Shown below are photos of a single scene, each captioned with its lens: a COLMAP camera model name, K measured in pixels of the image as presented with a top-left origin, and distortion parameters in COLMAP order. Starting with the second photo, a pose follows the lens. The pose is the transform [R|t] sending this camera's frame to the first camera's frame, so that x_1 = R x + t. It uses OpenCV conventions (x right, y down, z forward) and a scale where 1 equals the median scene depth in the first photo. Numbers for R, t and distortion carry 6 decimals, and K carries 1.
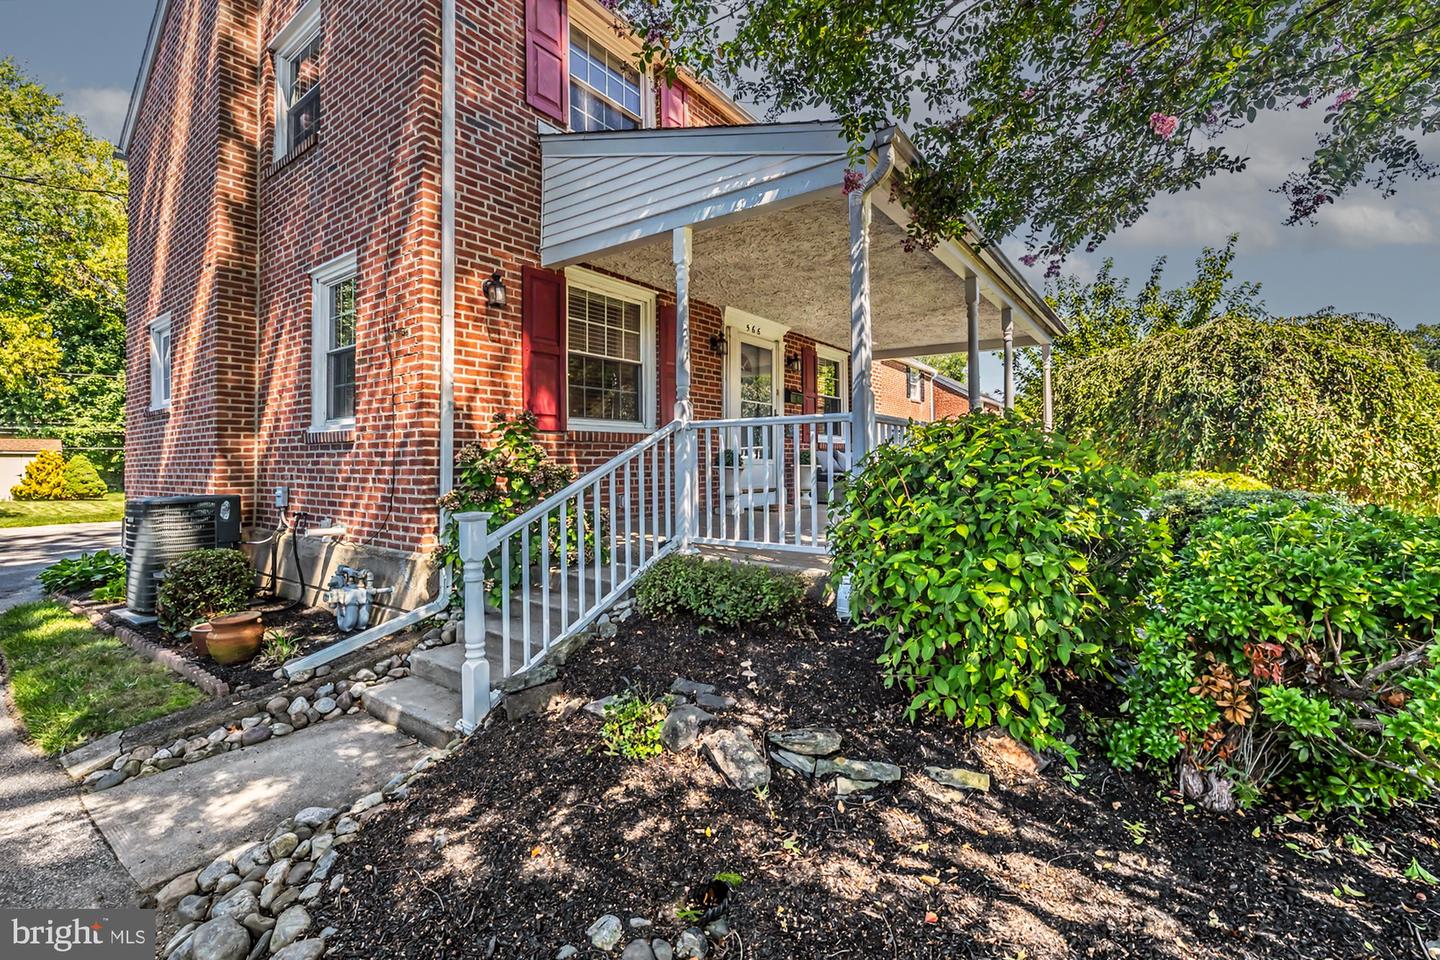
lens RADIAL K [[582.8, 0, 710.9], [0, 582.8, 453.1], [0, 0, 1]] dist [0.000082, 0.000024]
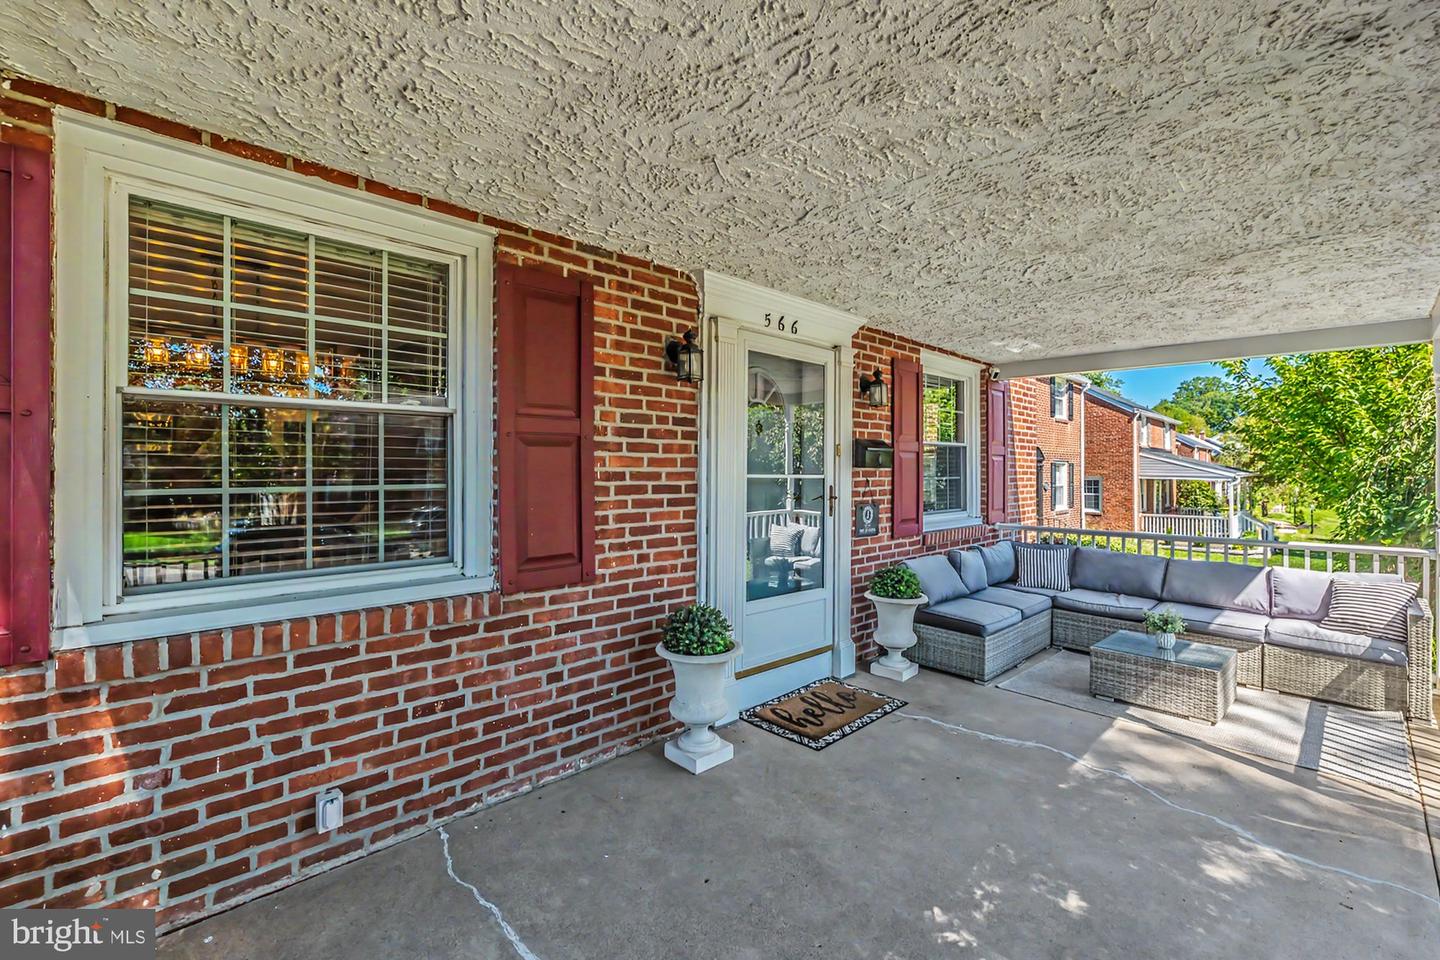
lens RADIAL K [[567.4, 0, 722.0], [0, 567.4, 472.5], [0, 0, 1]] dist [-0.000200, 0.000012]
pose [[0.985808, 0.007555, -0.167707, 0.103771], [-0.004133, 0.999776, 0.020742, -0.099383], [0.167826, -0.019755, 0.985619, 0.531380]]
